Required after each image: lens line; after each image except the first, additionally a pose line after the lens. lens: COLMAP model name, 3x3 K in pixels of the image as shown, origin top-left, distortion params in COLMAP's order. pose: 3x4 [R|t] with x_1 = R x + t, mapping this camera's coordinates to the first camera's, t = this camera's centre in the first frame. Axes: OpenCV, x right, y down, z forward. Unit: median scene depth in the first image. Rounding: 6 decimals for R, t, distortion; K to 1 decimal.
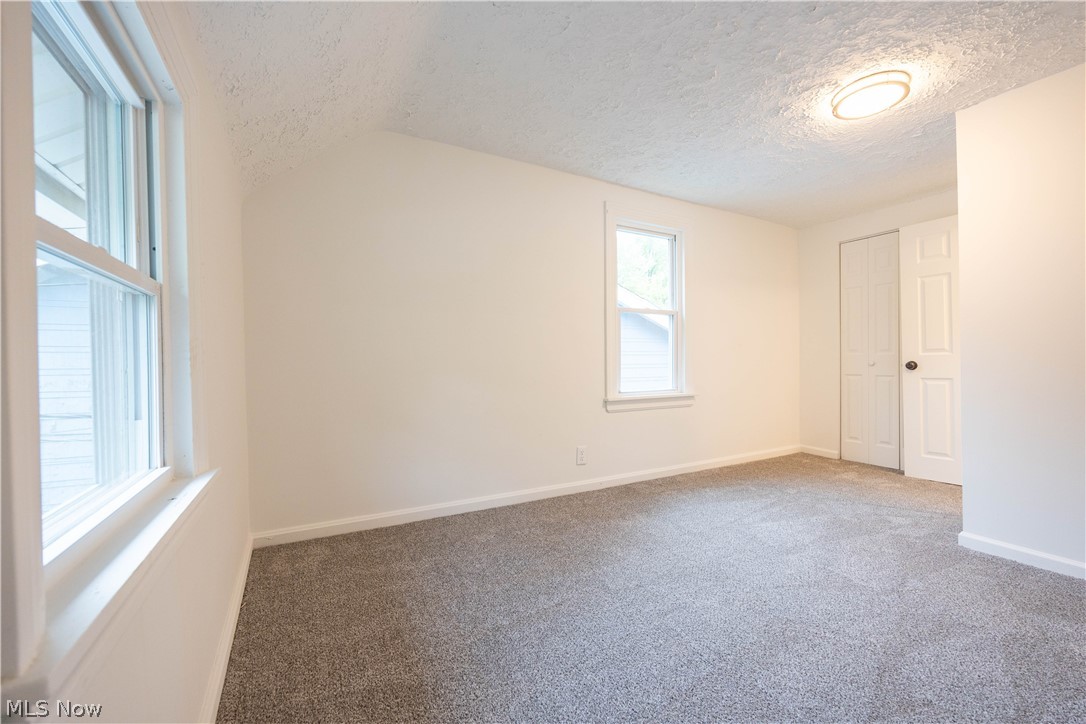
lens RADIAL K [[434.2, 0, 542.1], [0, 434.2, 363.0], [0, 0, 1]] dist [-0.003197, 0.000329]
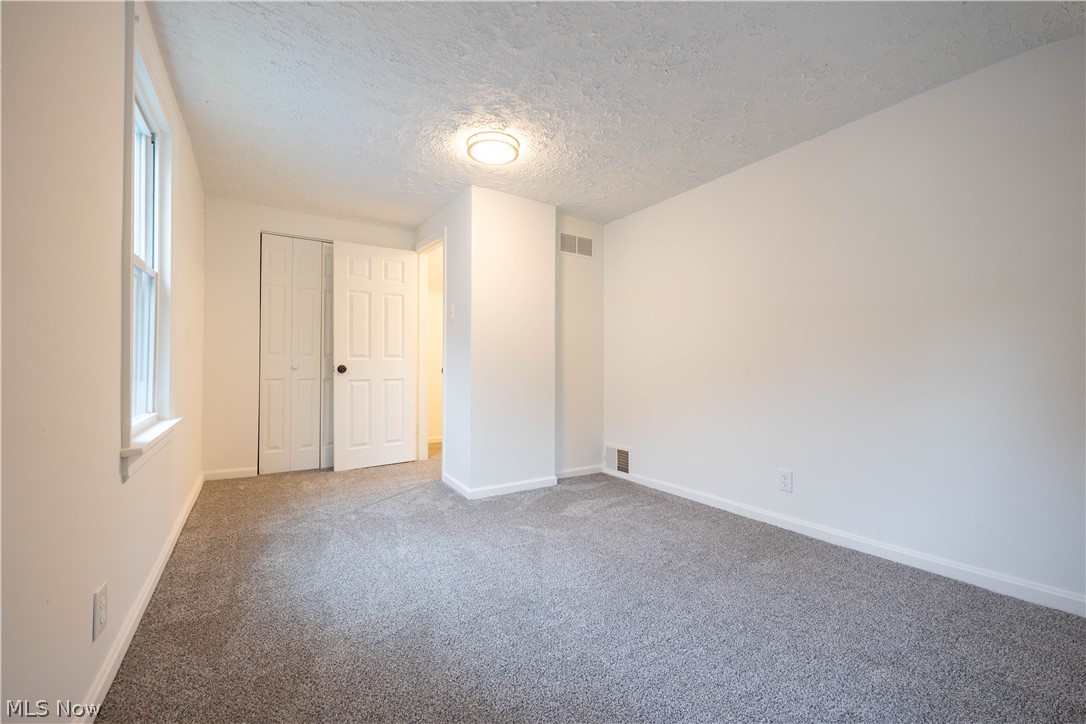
lens RADIAL K [[434.2, 0, 542.1], [0, 434.2, 363.0], [0, 0, 1]] dist [-0.003197, 0.000329]
pose [[-0.073423, 0.008101, 0.997268, -0.297425], [-0.000742, 0.999966, -0.008178, -0.000883], [-0.997301, -0.001340, -0.073414, 0.603192]]
